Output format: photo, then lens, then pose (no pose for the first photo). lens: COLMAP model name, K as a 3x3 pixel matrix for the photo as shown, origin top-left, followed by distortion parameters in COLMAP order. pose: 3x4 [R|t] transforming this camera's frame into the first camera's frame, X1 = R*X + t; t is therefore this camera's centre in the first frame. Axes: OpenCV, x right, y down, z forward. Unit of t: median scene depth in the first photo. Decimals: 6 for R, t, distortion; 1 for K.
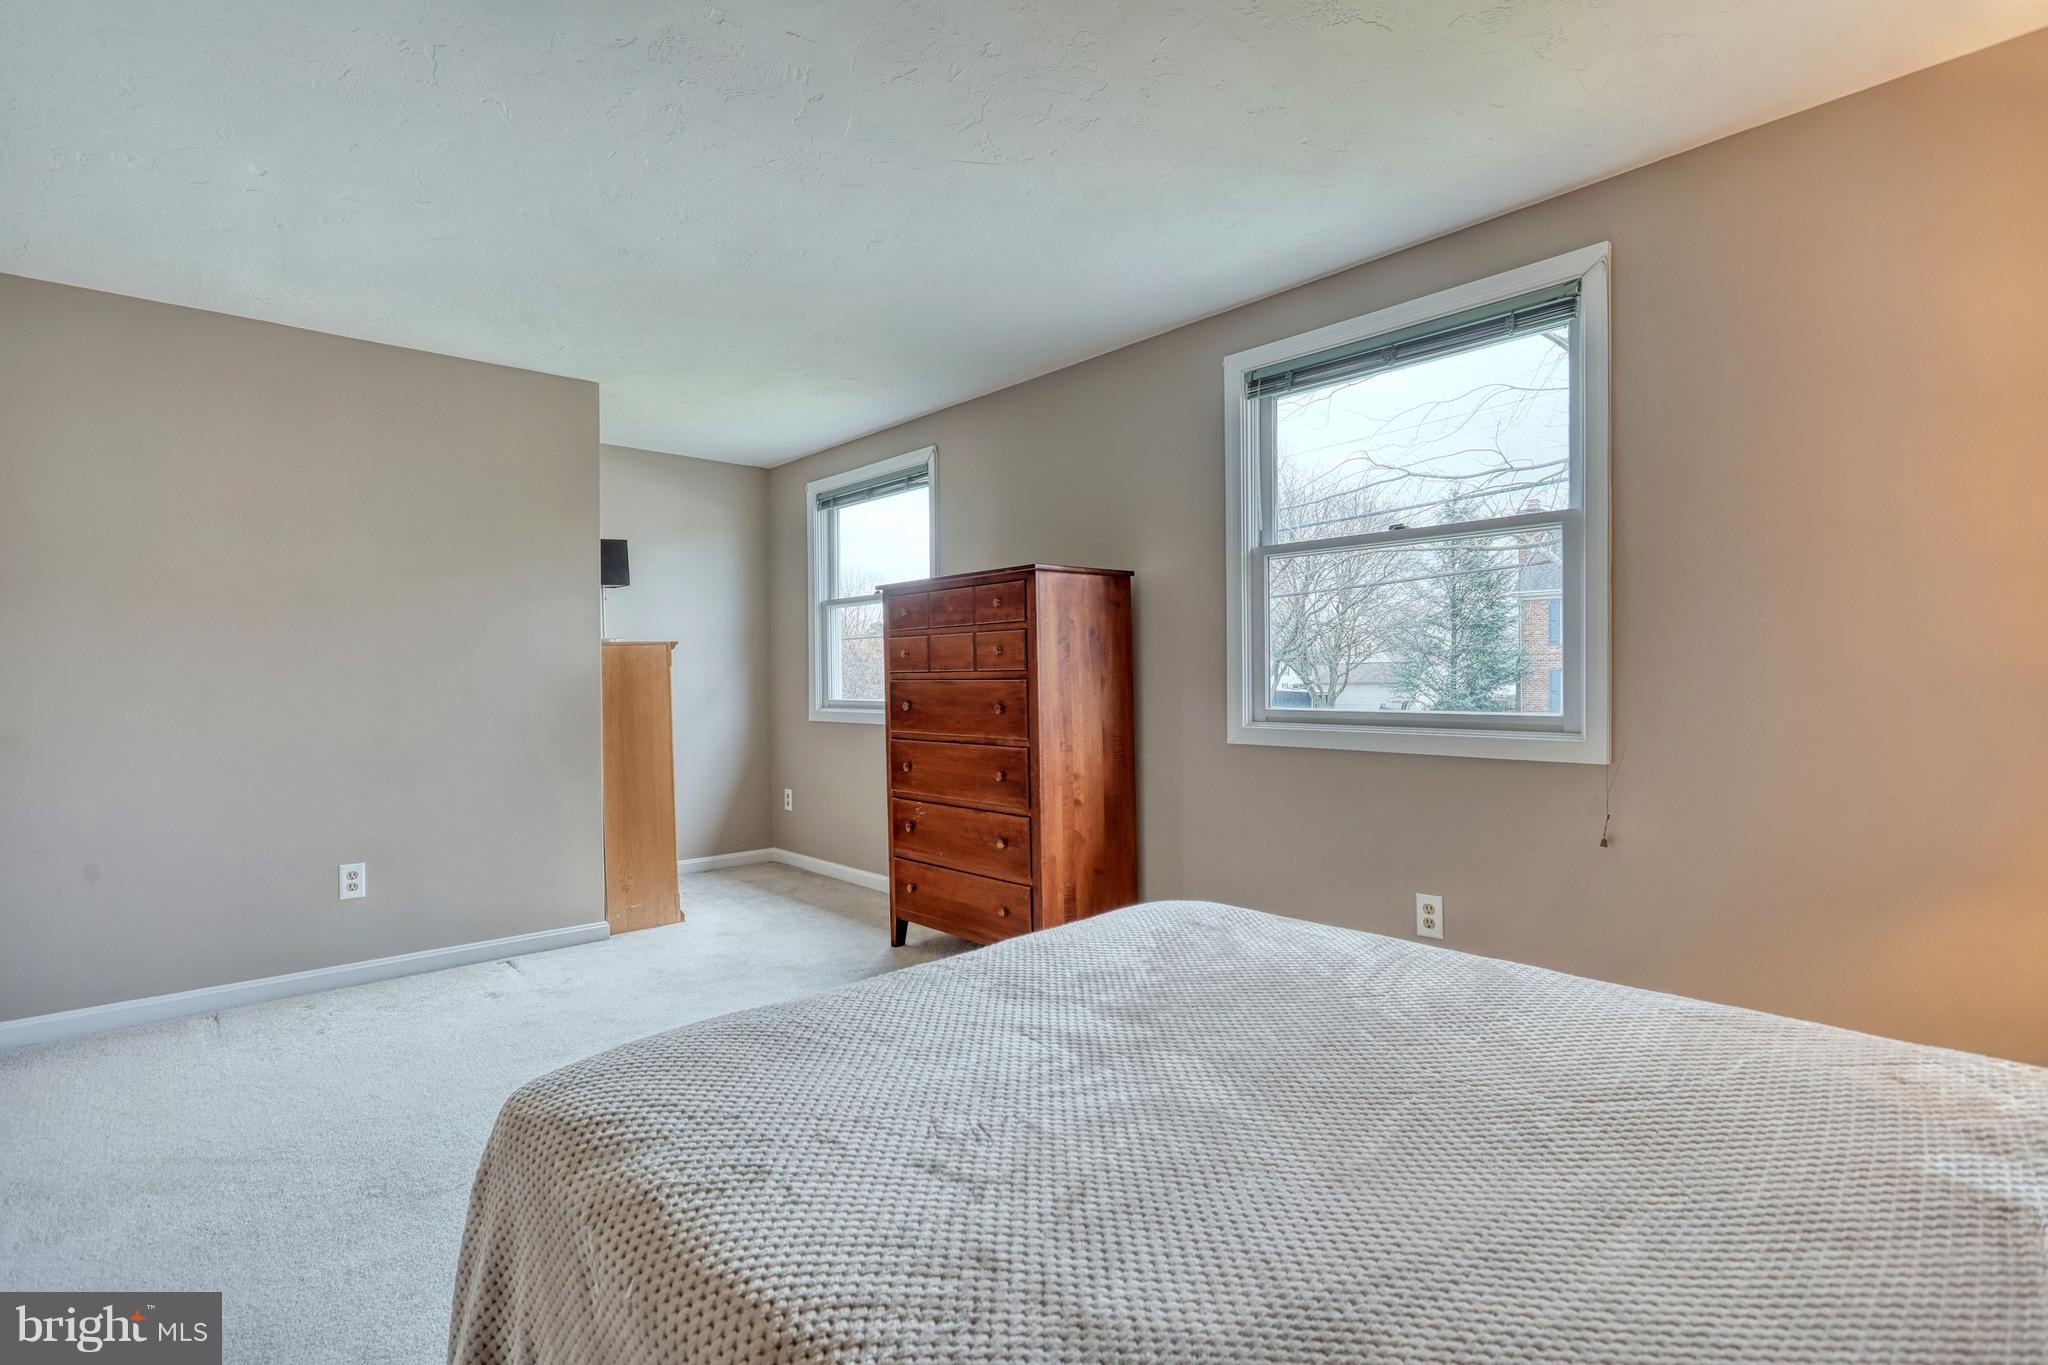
lens RADIAL K [[972.5, 0, 1015.7], [0, 972.5, 679.8], [0, 0, 1]] dist [-0.000047, 0.000105]
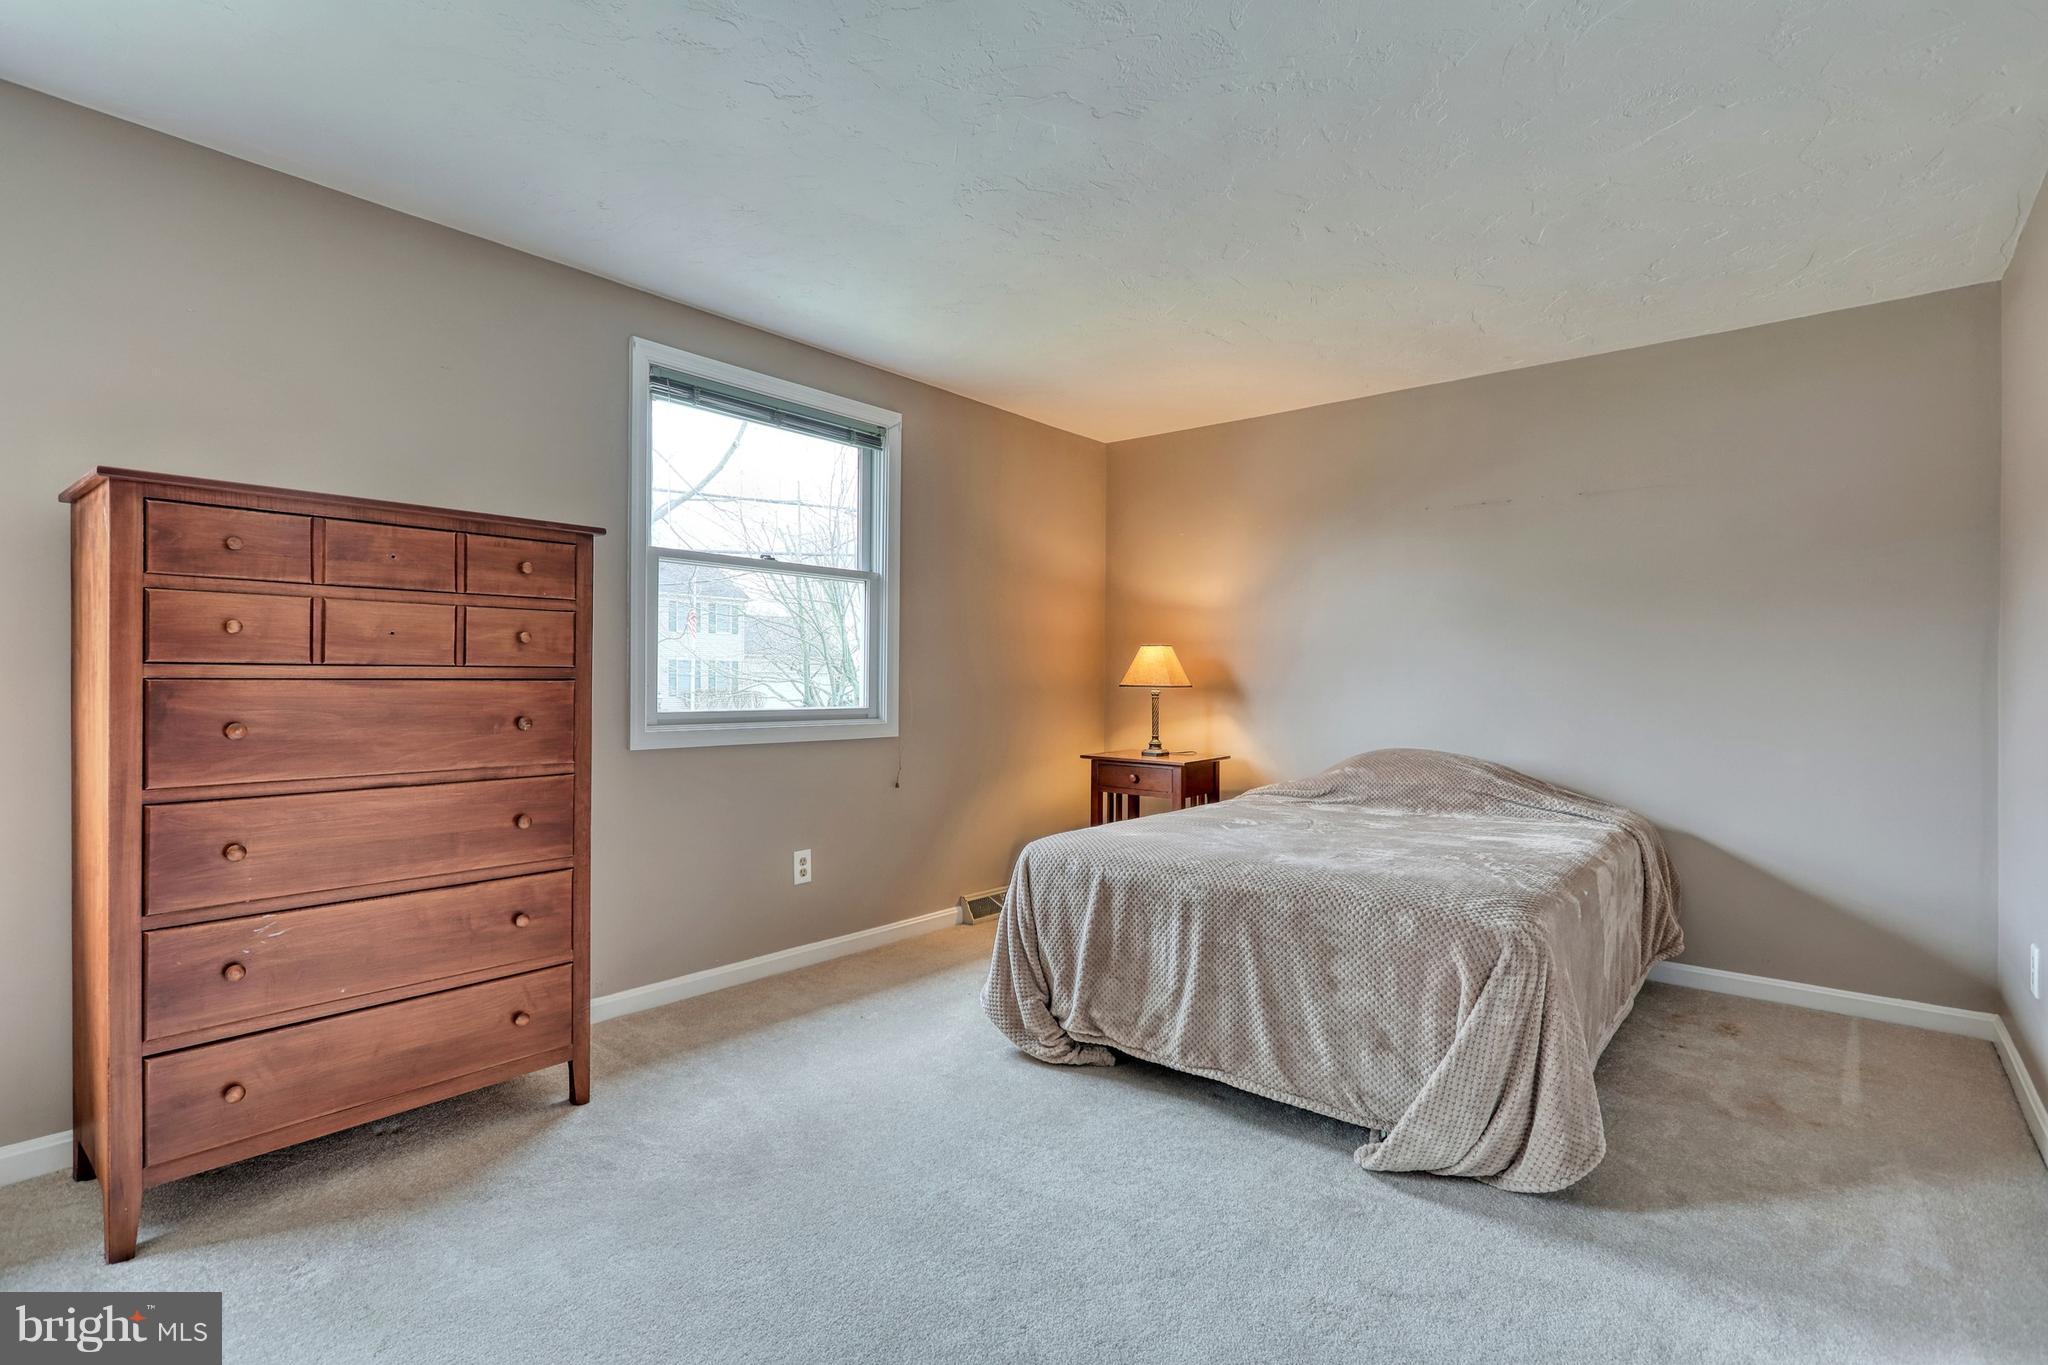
lens RADIAL K [[972.5, 0, 1015.7], [0, 972.5, 679.8], [0, 0, 1]] dist [-0.000047, 0.000105]
pose [[-0.146411, 0.006969, 0.989199, -0.761998], [-0.003959, 0.999963, -0.007631, 0.003286], [-0.989216, -0.005033, -0.146378, 0.776595]]
